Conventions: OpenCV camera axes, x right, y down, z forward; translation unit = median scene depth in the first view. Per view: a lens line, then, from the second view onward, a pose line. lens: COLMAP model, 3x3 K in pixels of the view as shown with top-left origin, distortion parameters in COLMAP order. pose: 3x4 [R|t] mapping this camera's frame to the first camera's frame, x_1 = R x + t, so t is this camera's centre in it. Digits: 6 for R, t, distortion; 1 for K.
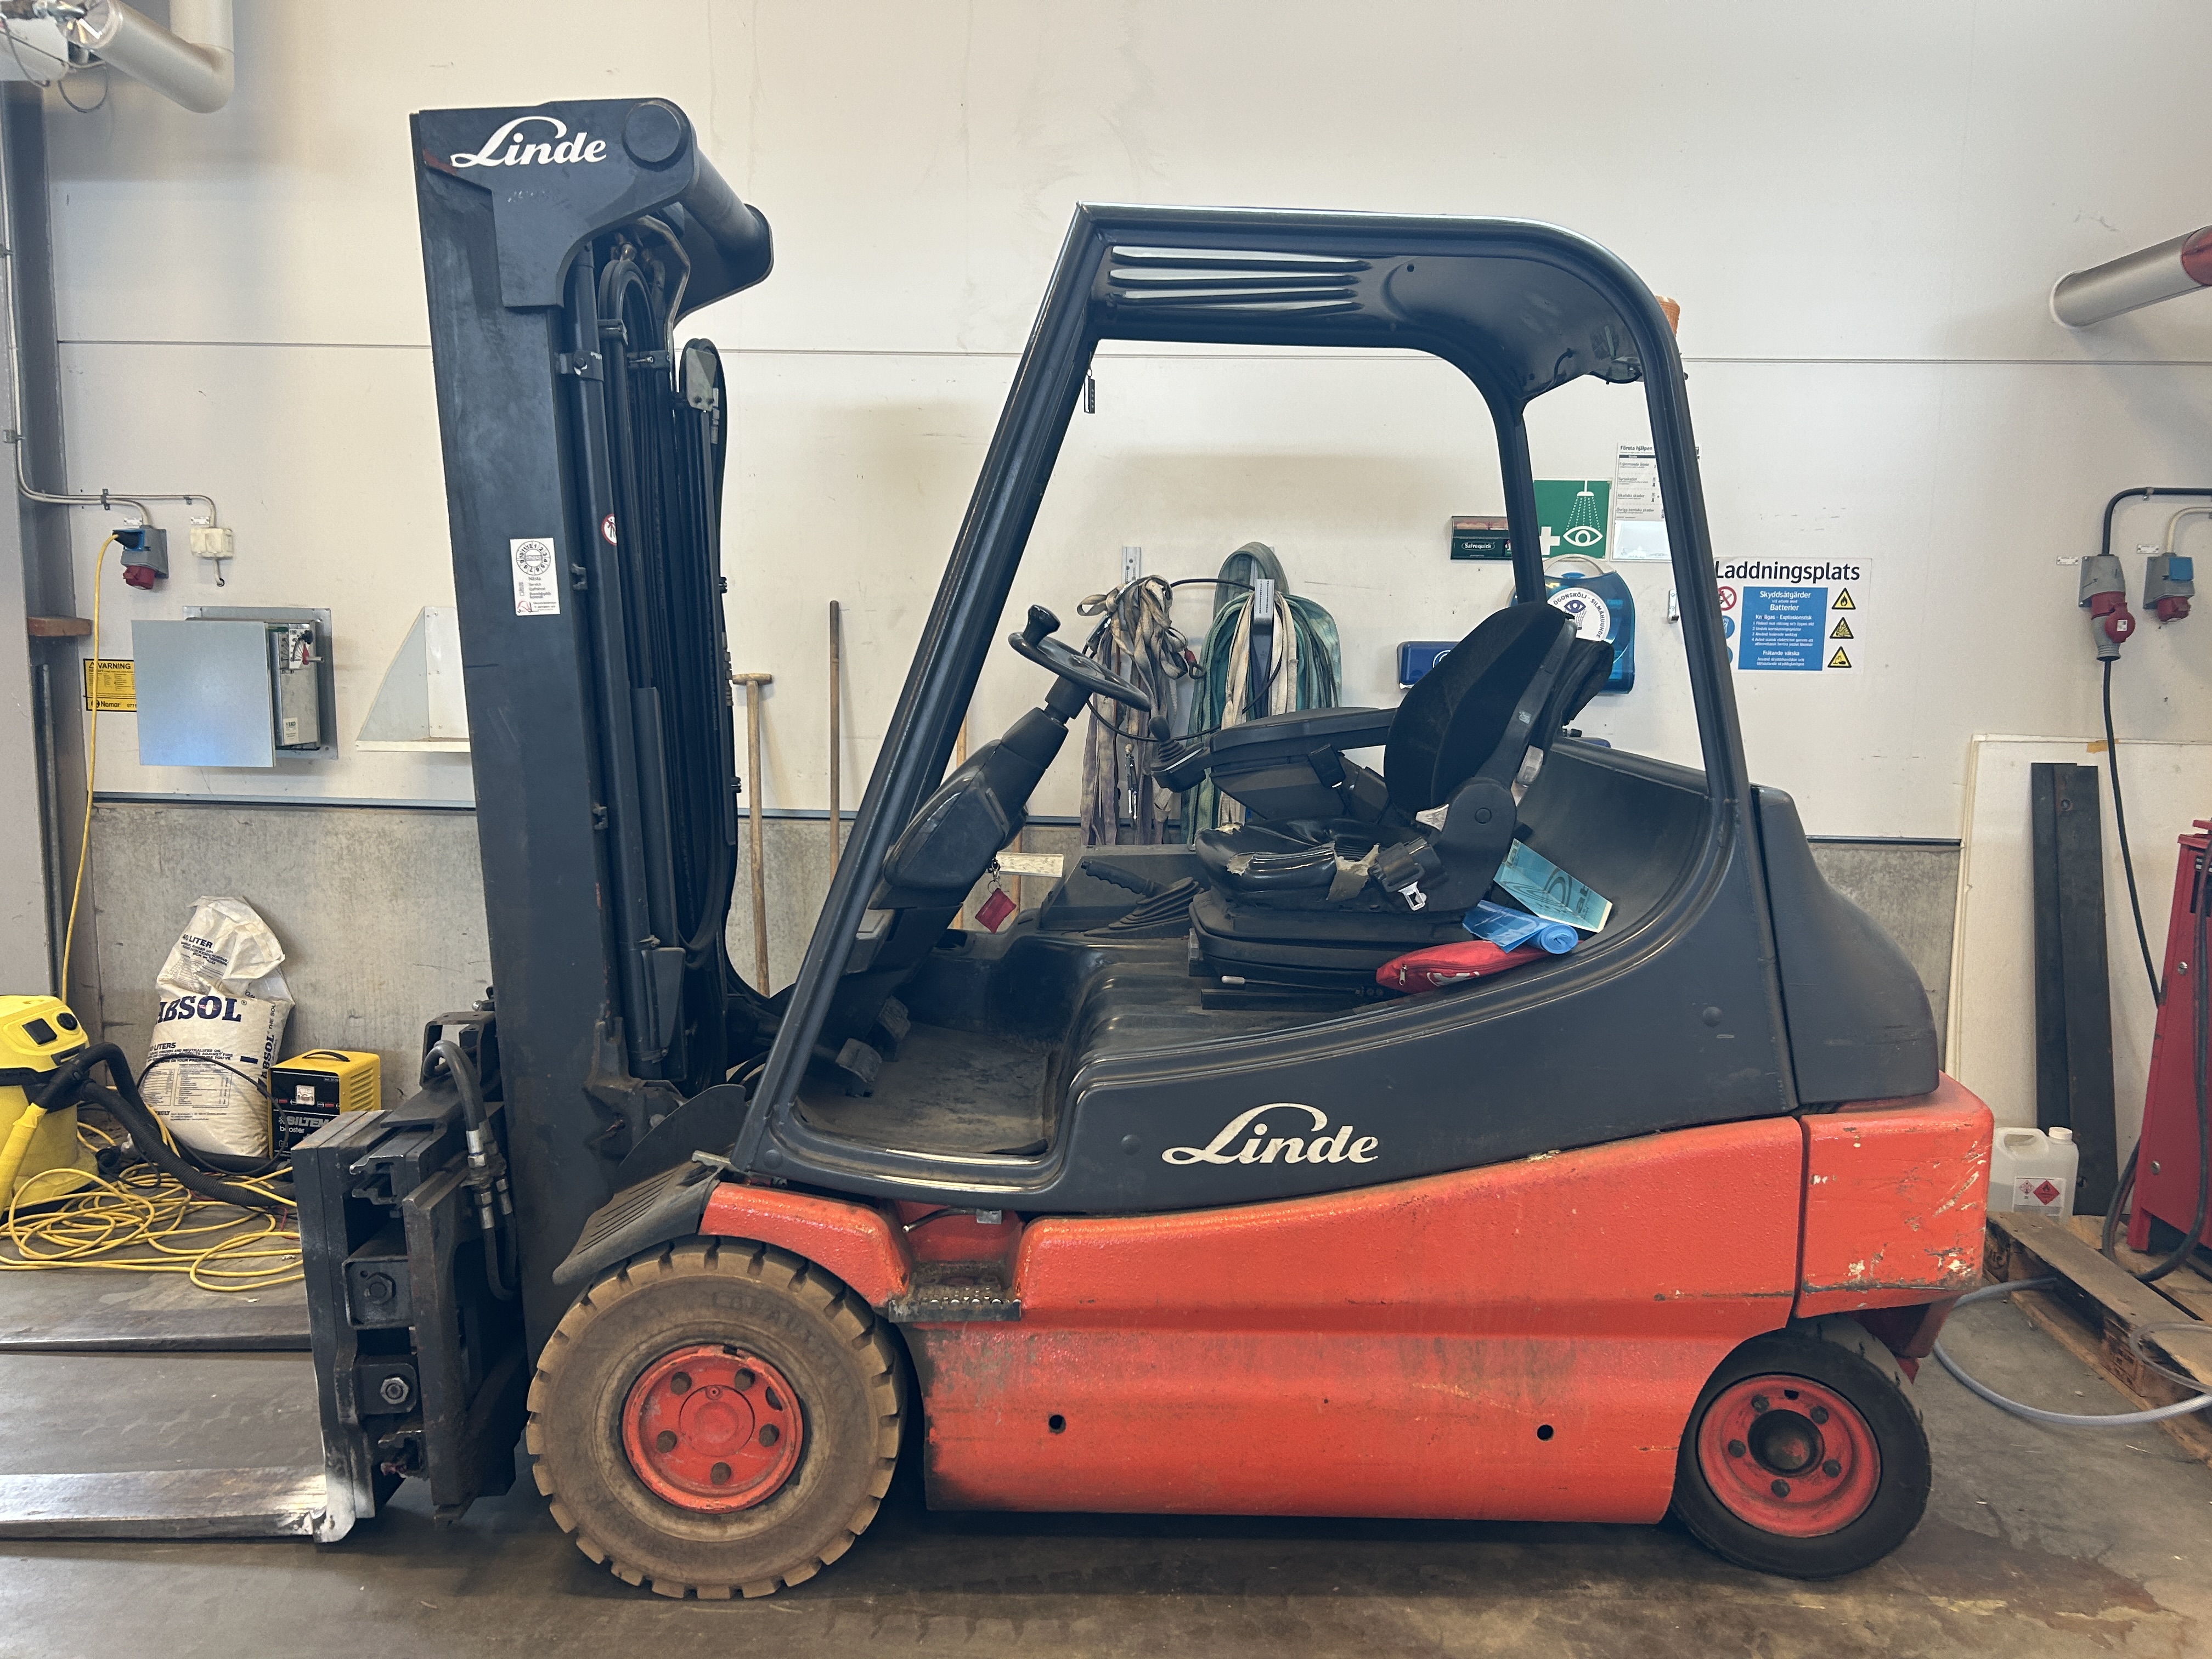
lens RADIAL K [[1633.4, 0, 1104.8], [0, 1633.4, 832.2], [0, 0, 1]] dist [0.055675, -0.060524]
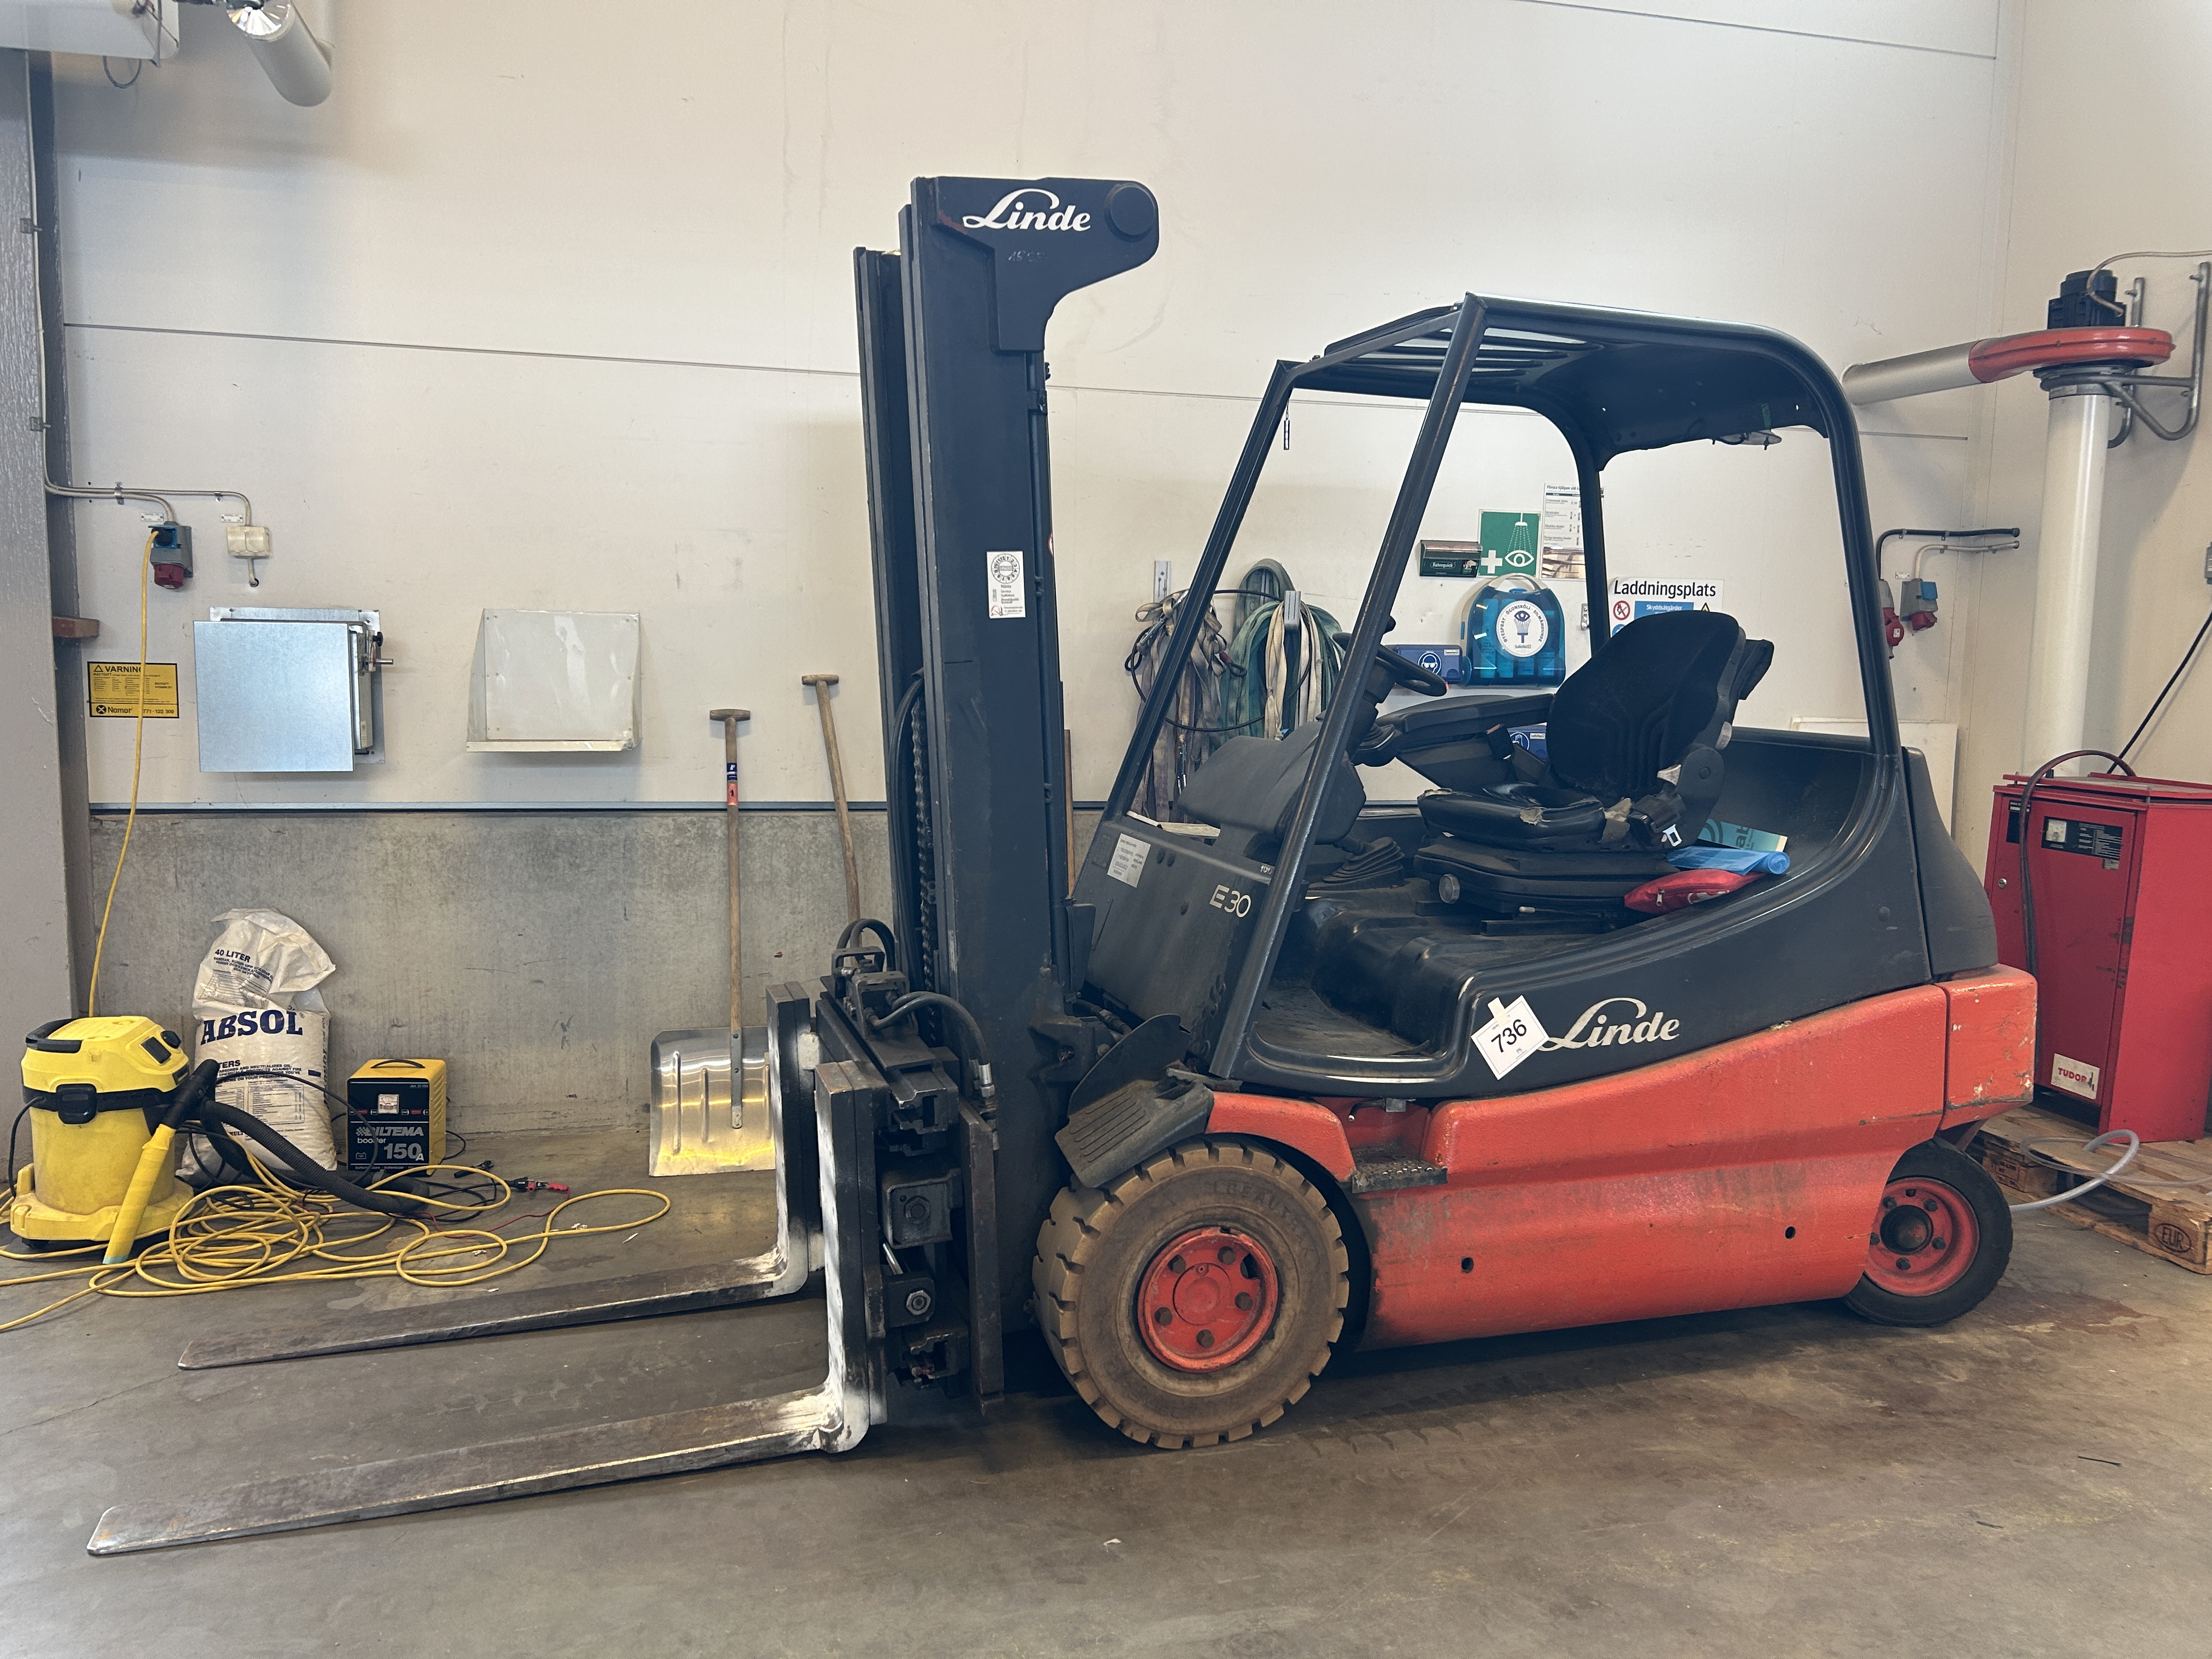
lens RADIAL K [[1633.4, 0, 1083.7], [0, 1633.4, 823.9], [0, 0, 1]] dist [0.055675, -0.060524]
pose [[0.955688, -0.030575, 0.292789, -0.625391], [0.034049, 0.999397, -0.006774, 0.022447], [-0.292405, 0.016443, 0.956153, -0.107188]]
